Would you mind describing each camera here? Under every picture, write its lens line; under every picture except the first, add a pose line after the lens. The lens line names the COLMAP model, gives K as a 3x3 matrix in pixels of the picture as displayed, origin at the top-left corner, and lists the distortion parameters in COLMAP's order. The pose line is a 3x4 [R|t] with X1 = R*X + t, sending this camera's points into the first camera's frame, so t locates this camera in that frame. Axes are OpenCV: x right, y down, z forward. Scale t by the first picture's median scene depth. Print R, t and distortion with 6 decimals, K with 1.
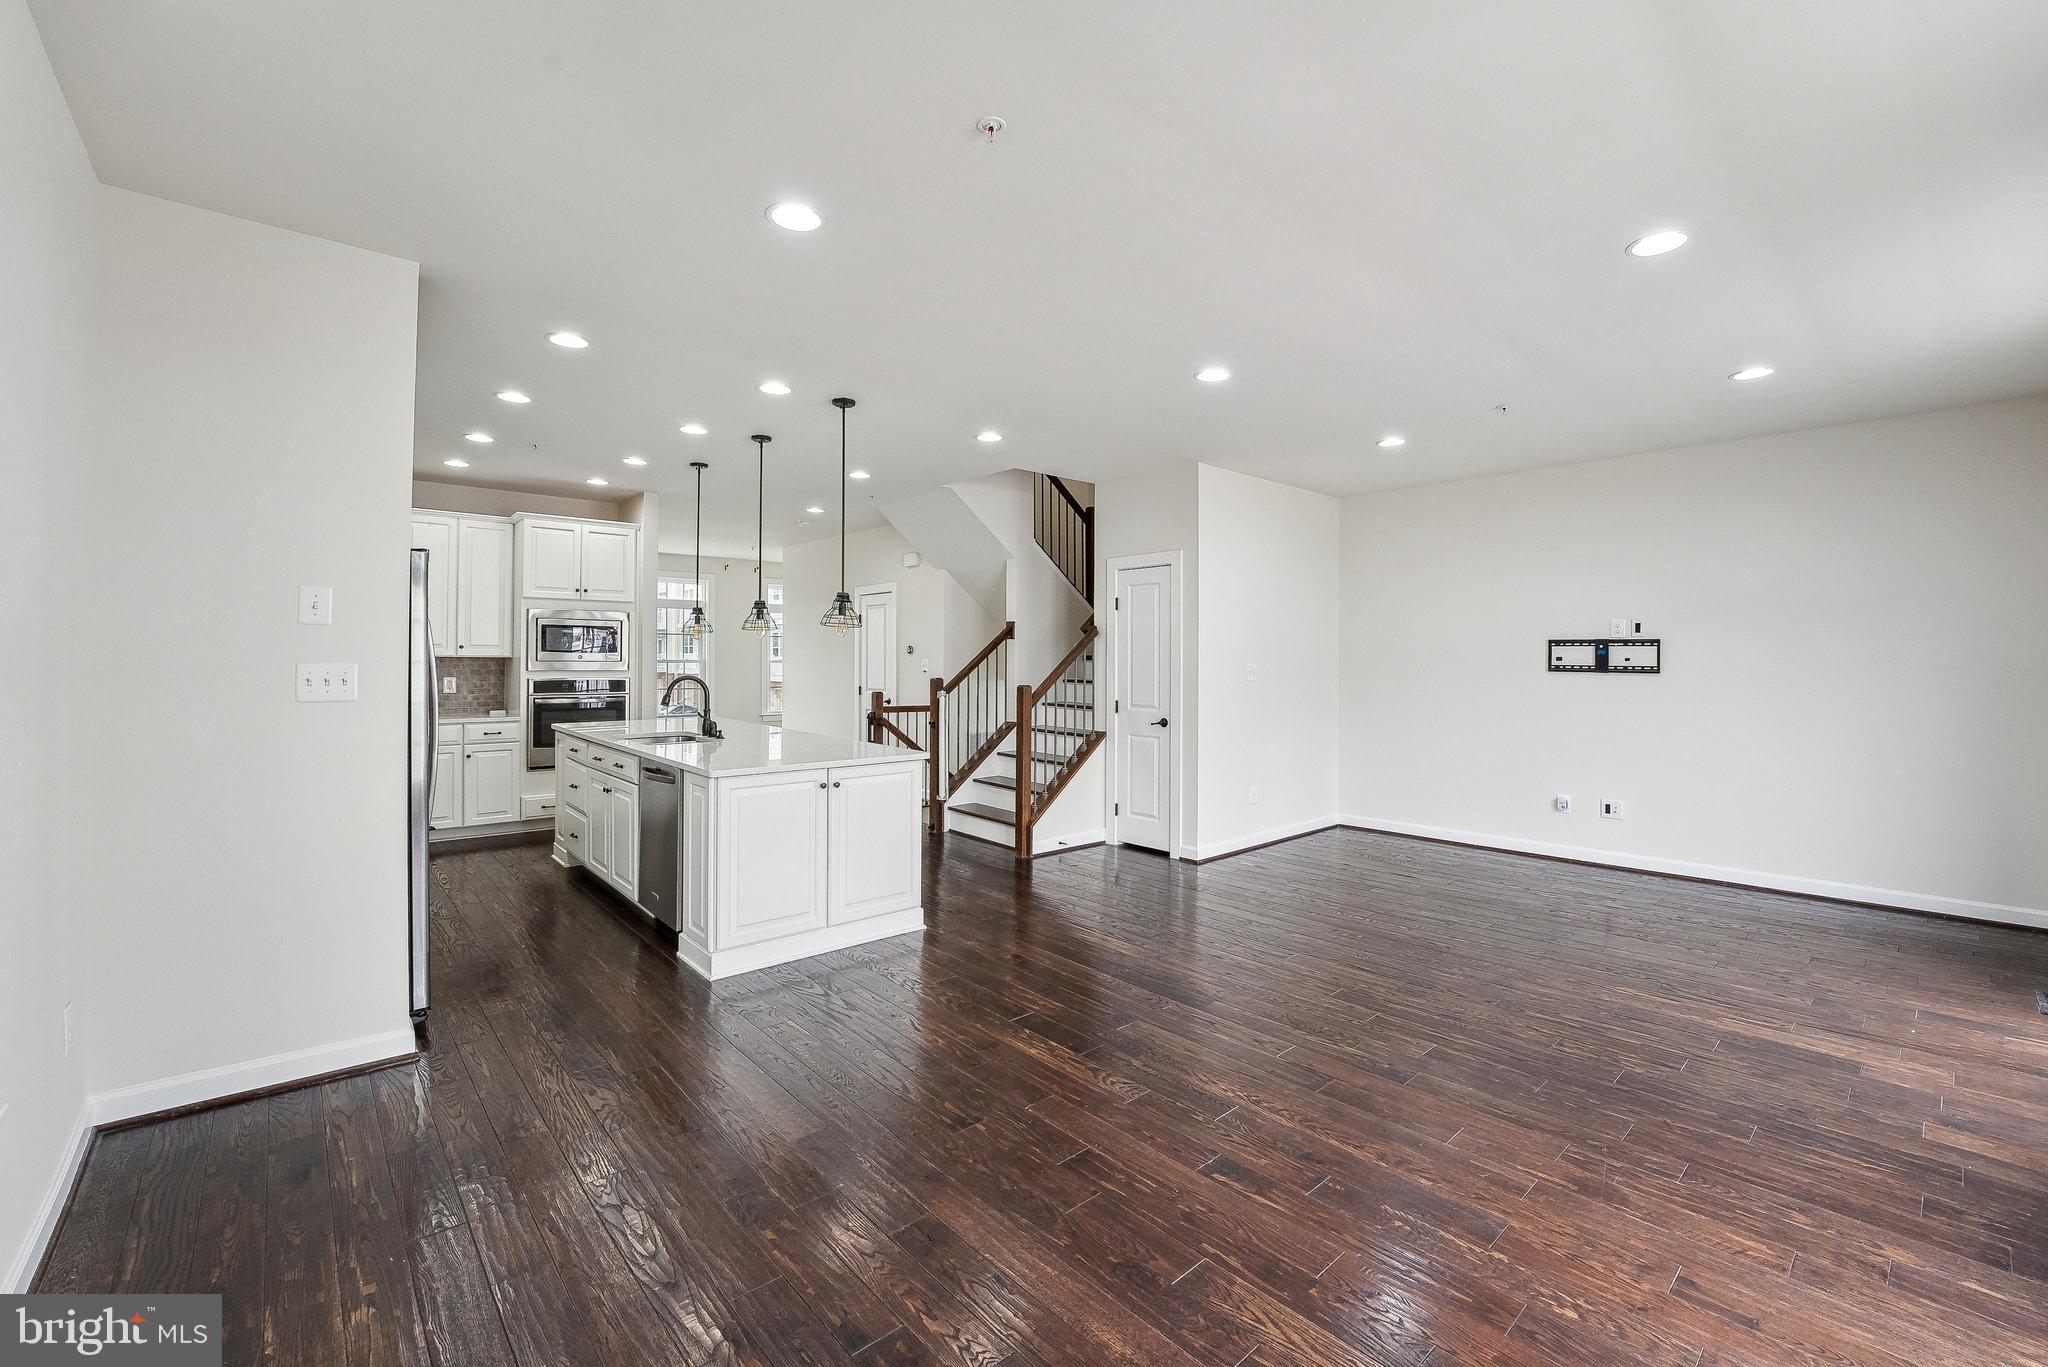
lens RADIAL K [[822.2, 0, 1019.4], [0, 822.2, 666.3], [0, 0, 1]] dist [-0.019645, -0.001116]
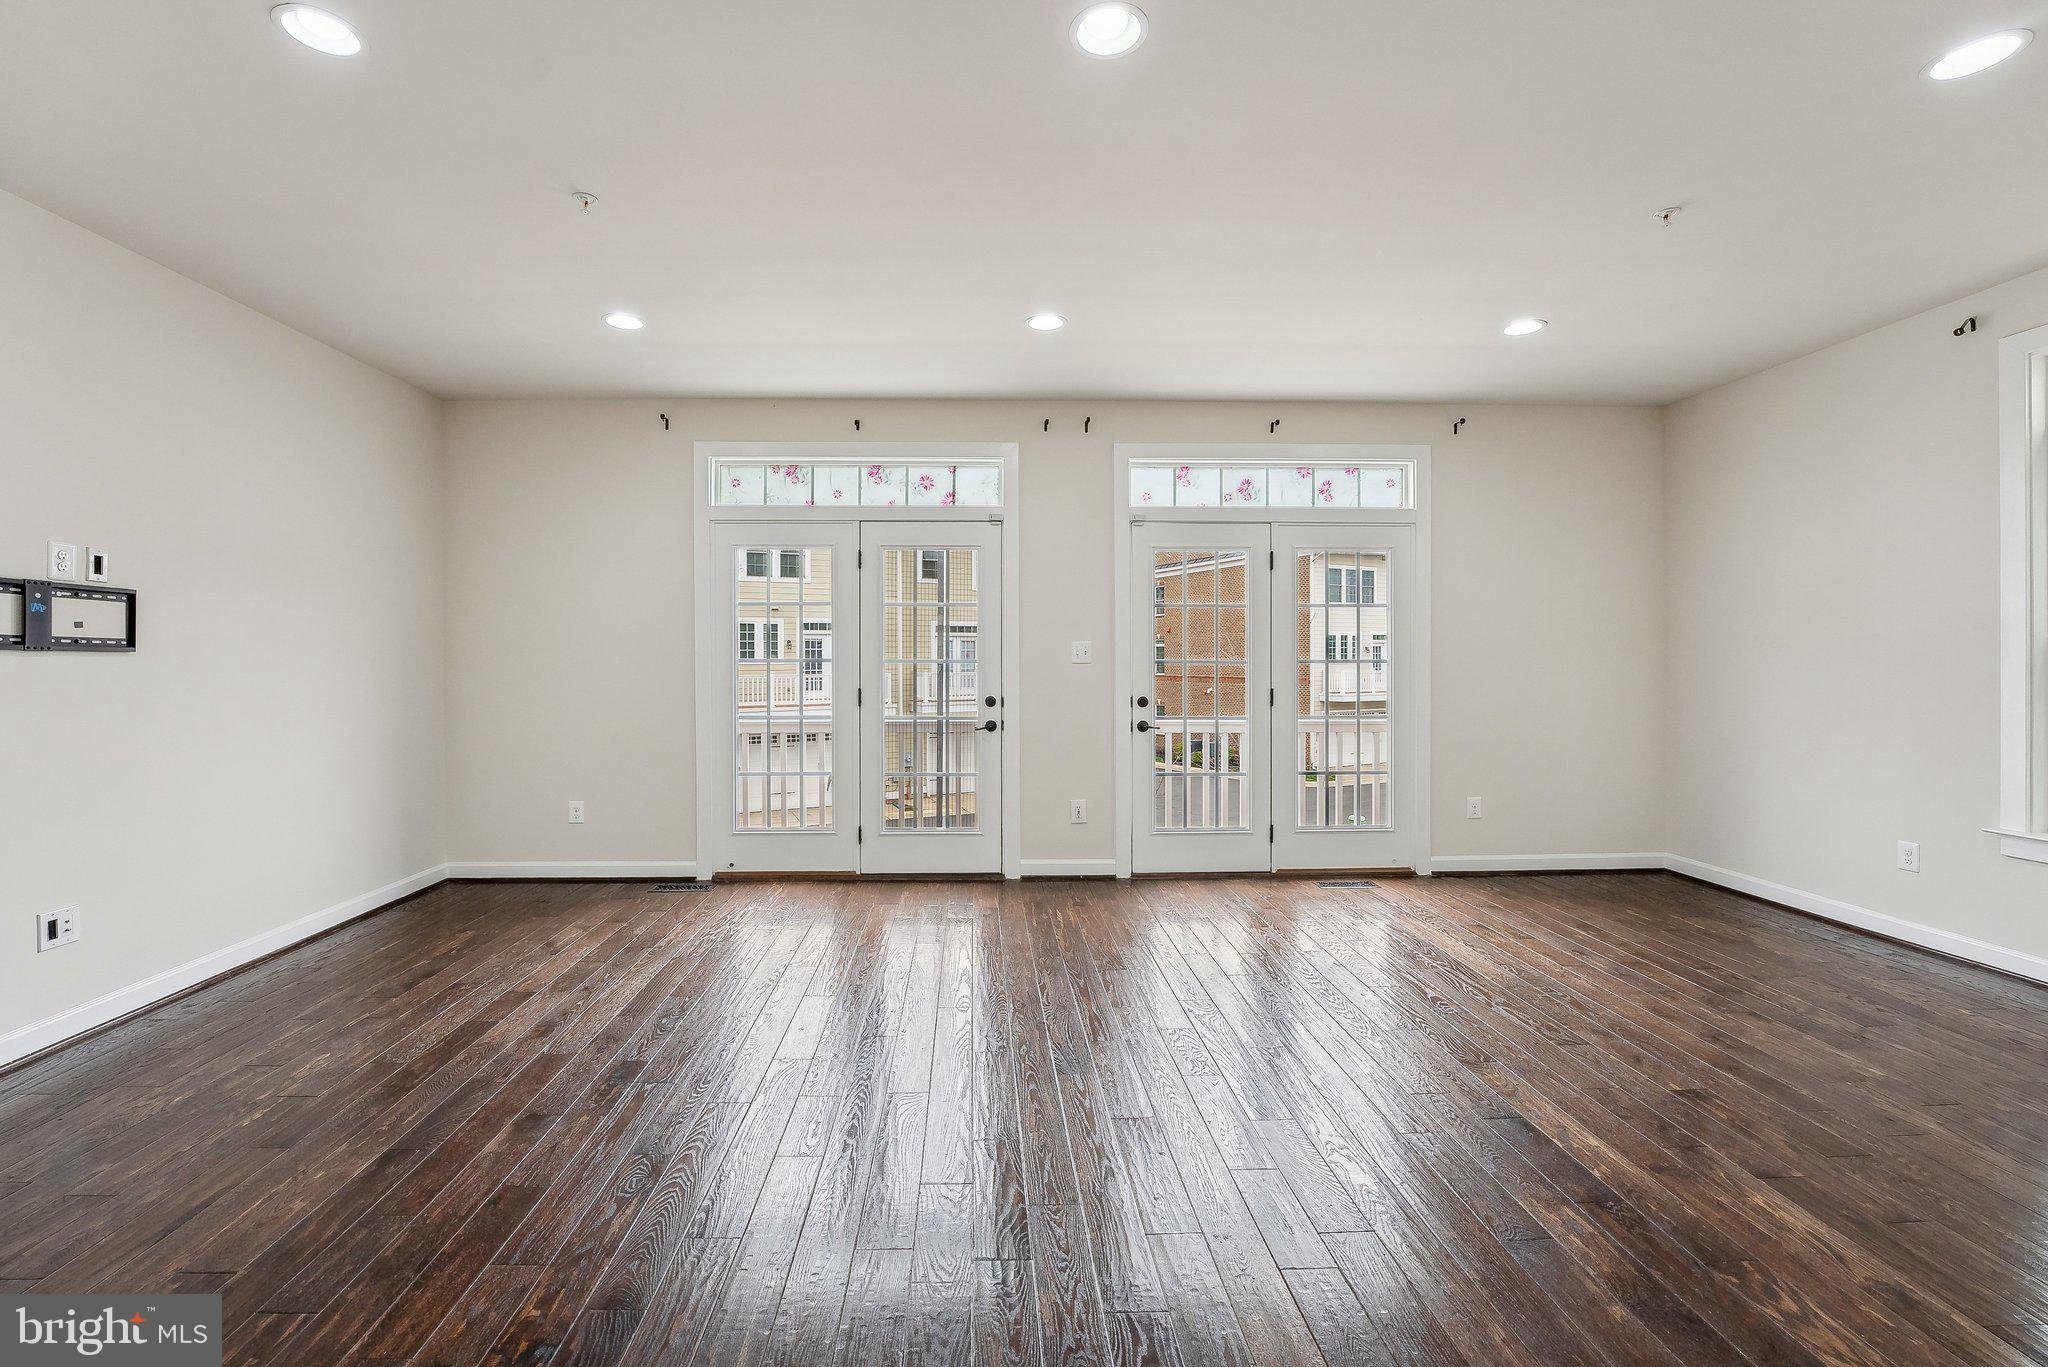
lens RADIAL K [[822.2, 0, 1011.6], [0, 822.2, 680.9], [0, 0, 1]] dist [-0.019645, -0.001116]
pose [[-0.766528, -0.013538, 0.642069, -0.023670], [0.004509, 0.999640, 0.026461, 0.016402], [-0.642195, 0.023178, -0.766190, 1.010388]]
